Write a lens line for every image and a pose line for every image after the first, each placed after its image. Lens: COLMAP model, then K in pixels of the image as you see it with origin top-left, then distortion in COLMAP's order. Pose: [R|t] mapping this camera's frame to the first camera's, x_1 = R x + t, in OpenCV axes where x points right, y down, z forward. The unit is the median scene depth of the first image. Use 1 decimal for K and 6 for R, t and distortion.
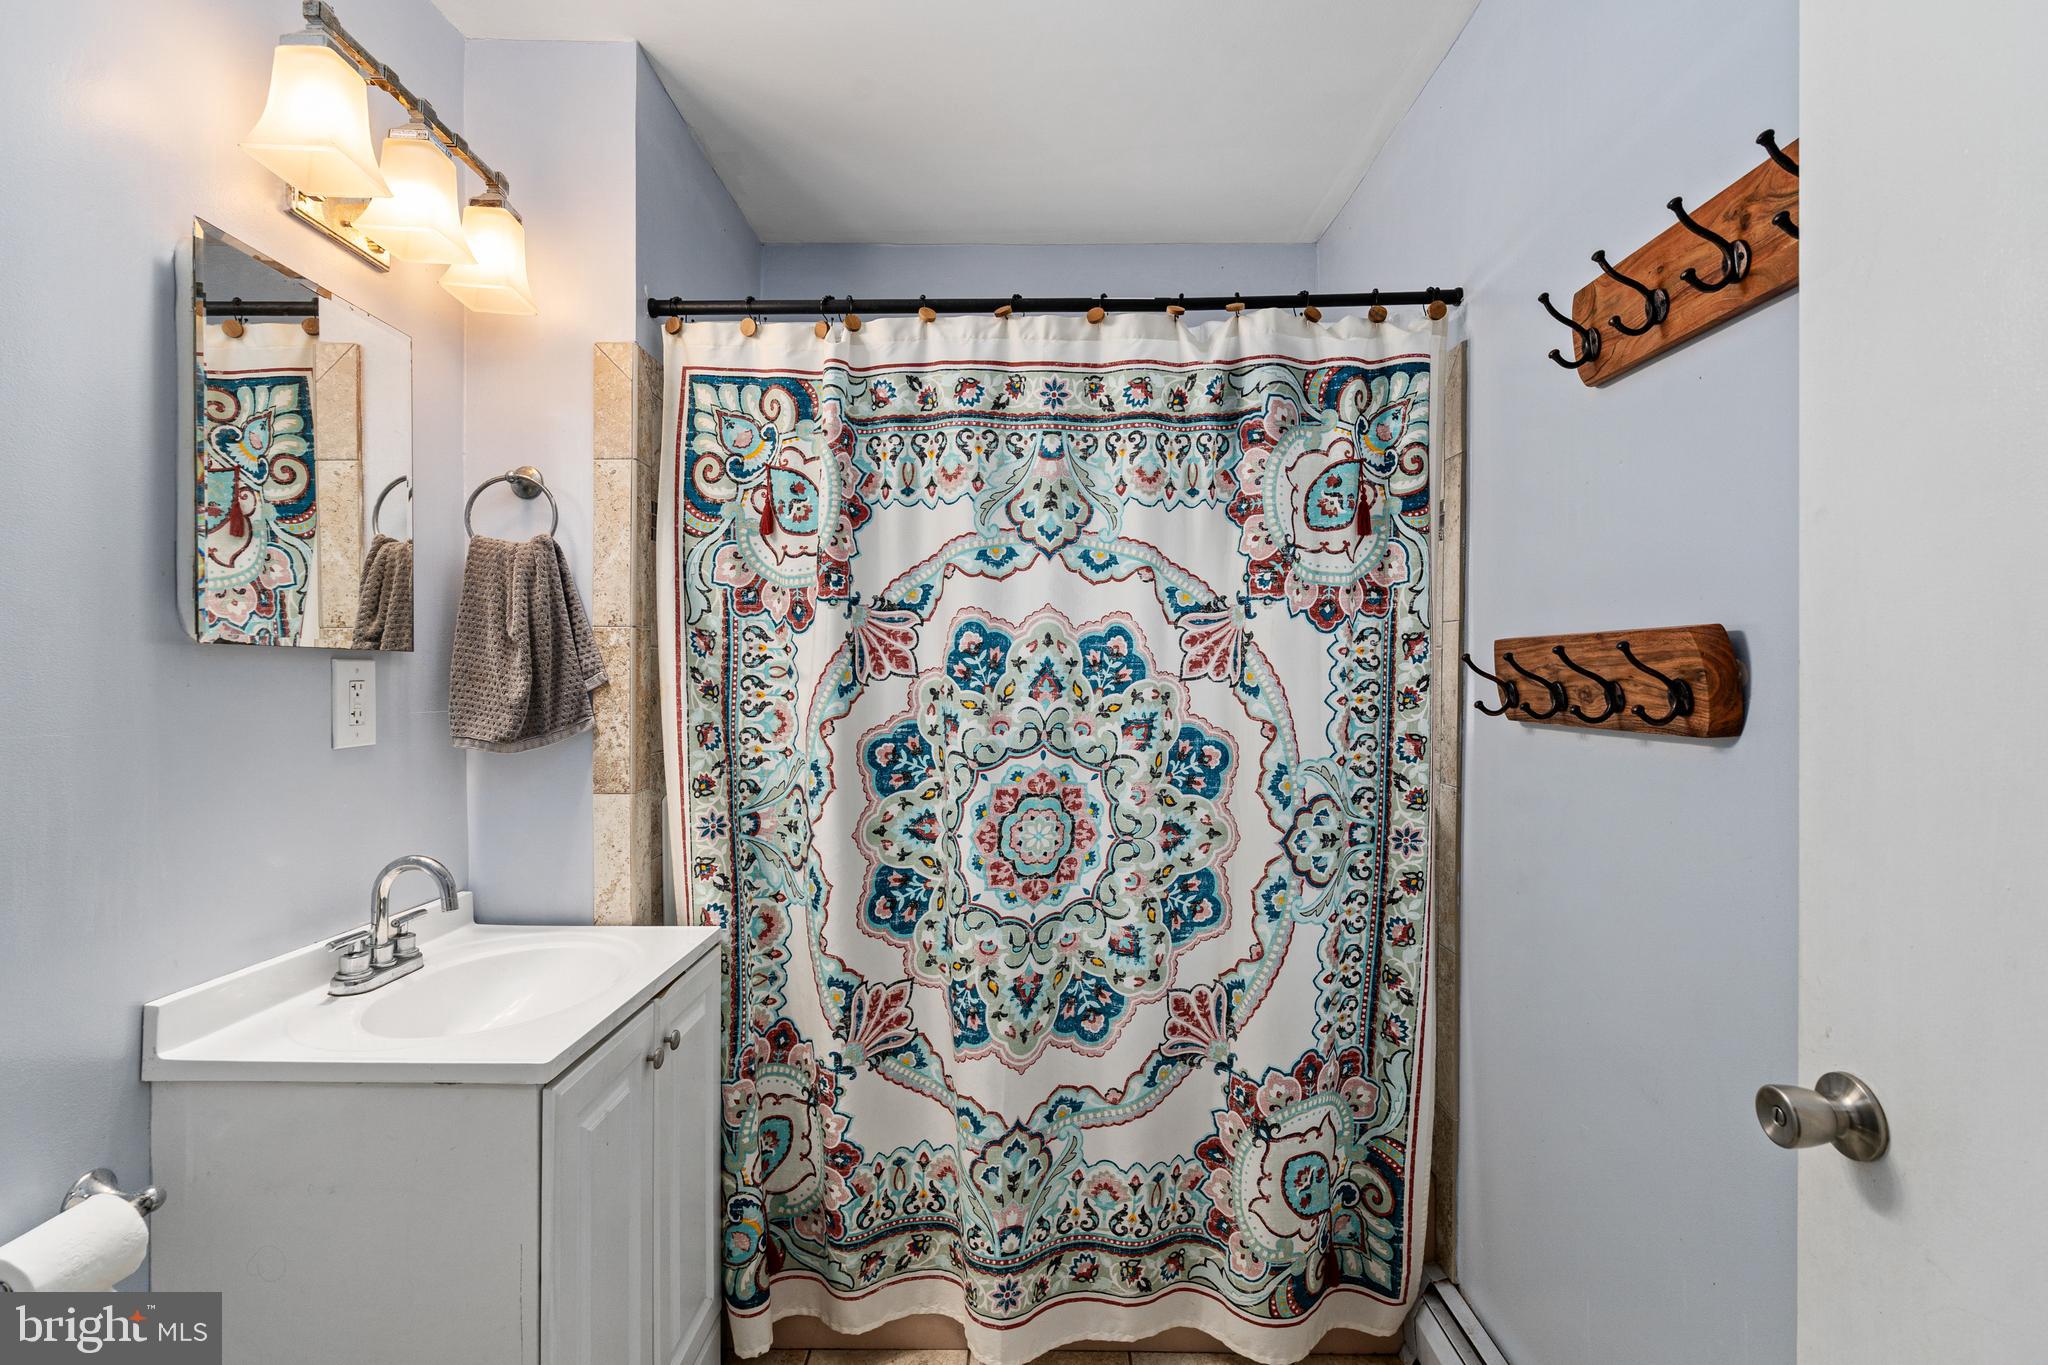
lens RADIAL K [[931.7, 0, 1025.5], [0, 931.7, 688.8], [0, 0, 1]] dist [-0.011391, 0.004169]
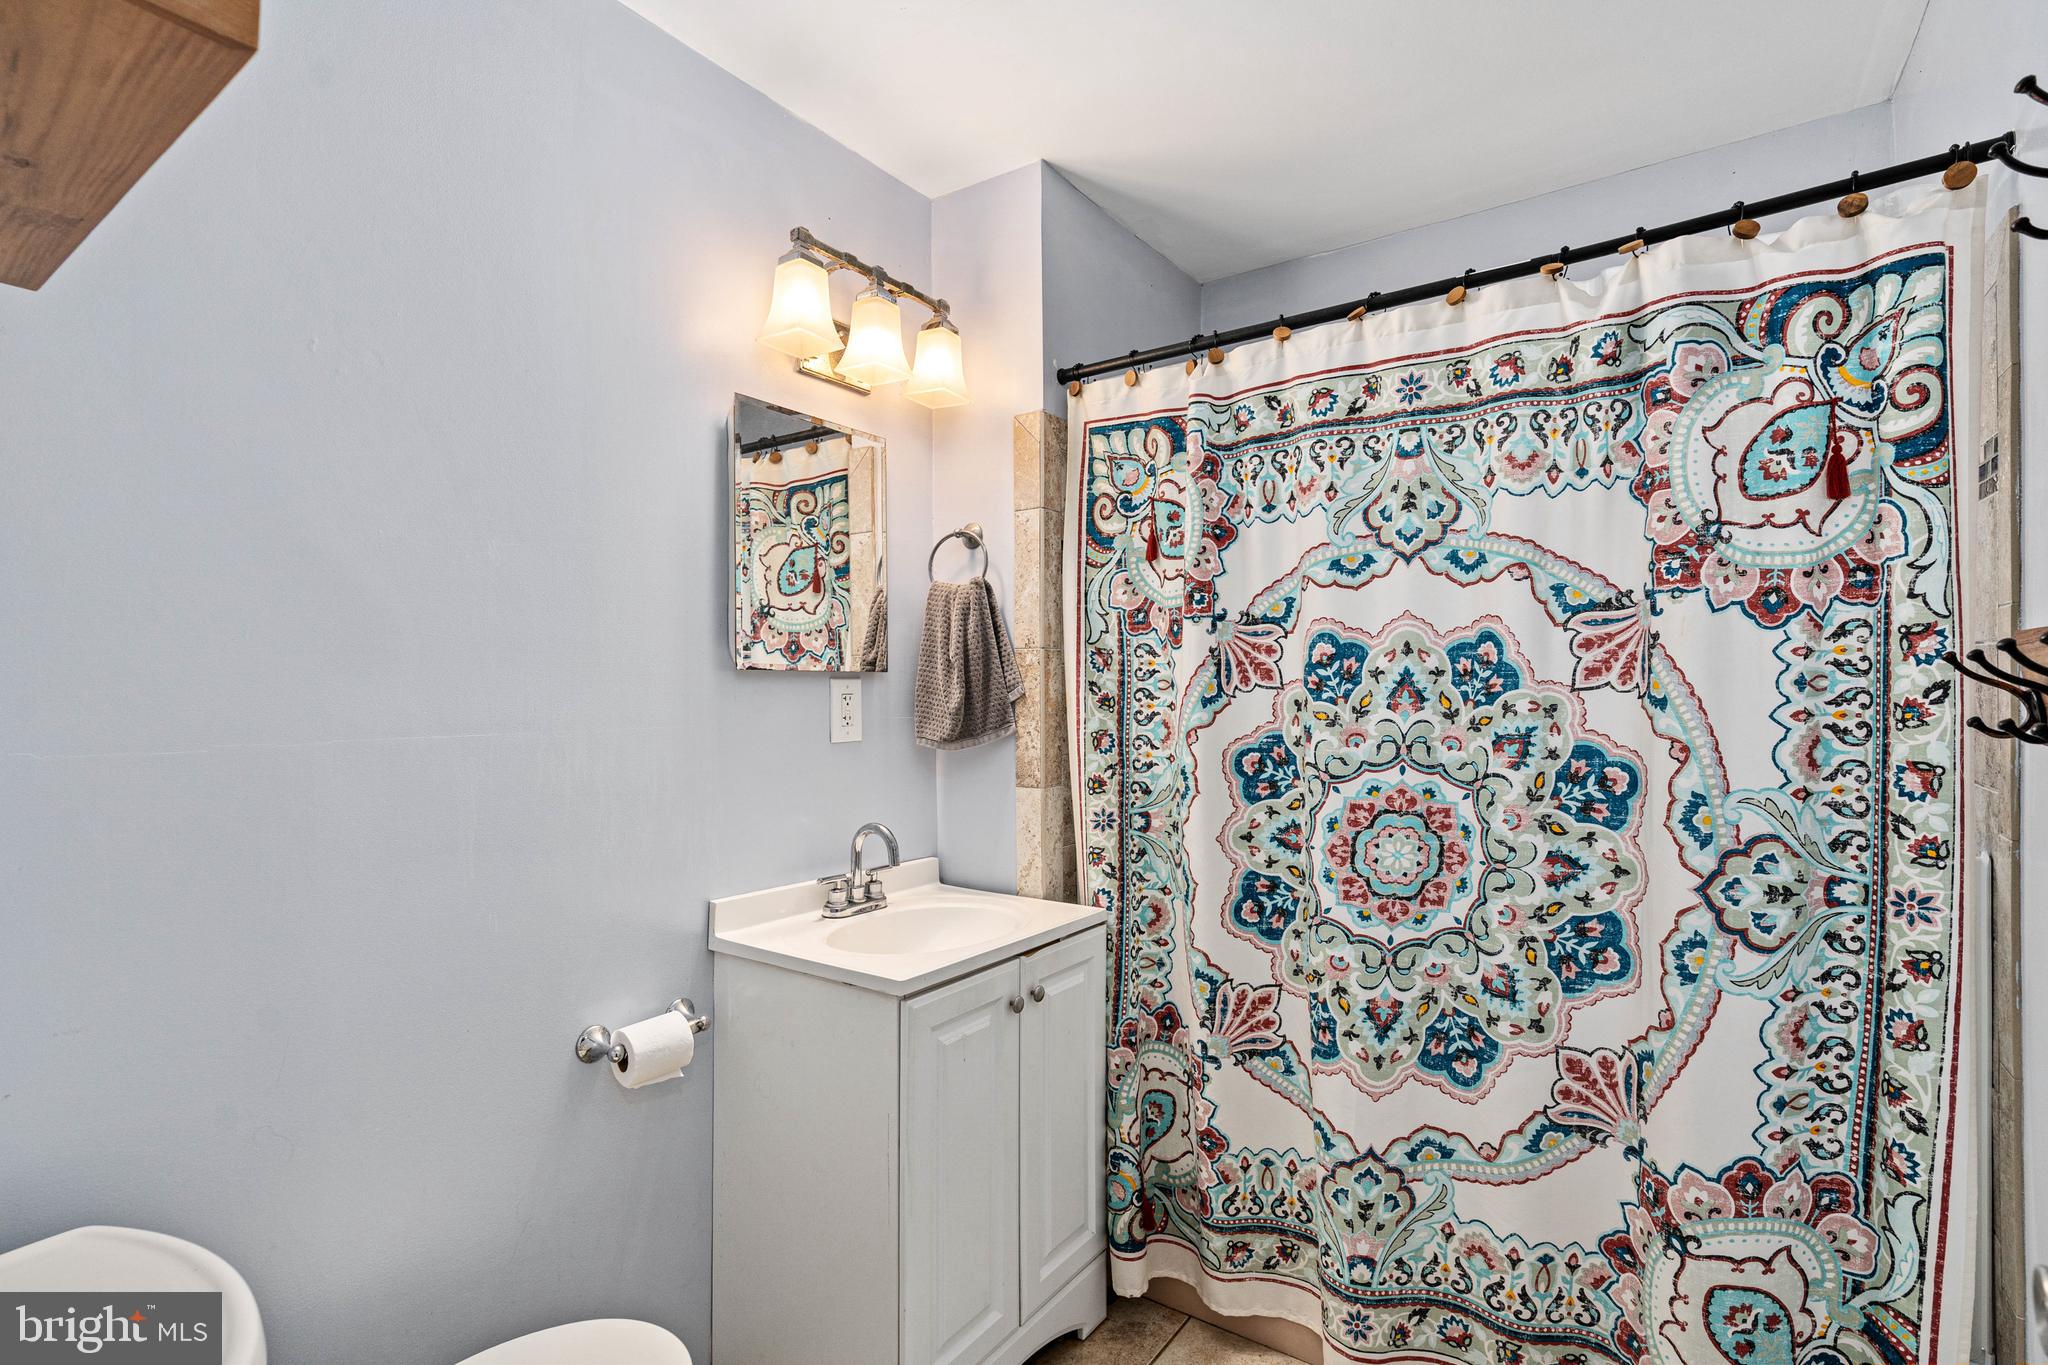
lens RADIAL K [[958.1, 0, 1055.1], [0, 958.1, 694.5], [0, 0, 1]] dist [-0.011525, 0.005652]
pose [[0.826044, -0.003078, -0.563598, 0.273974], [-0.001186, 0.999973, -0.007198, 0.001668], [0.563605, 0.006614, 0.826018, -0.004793]]
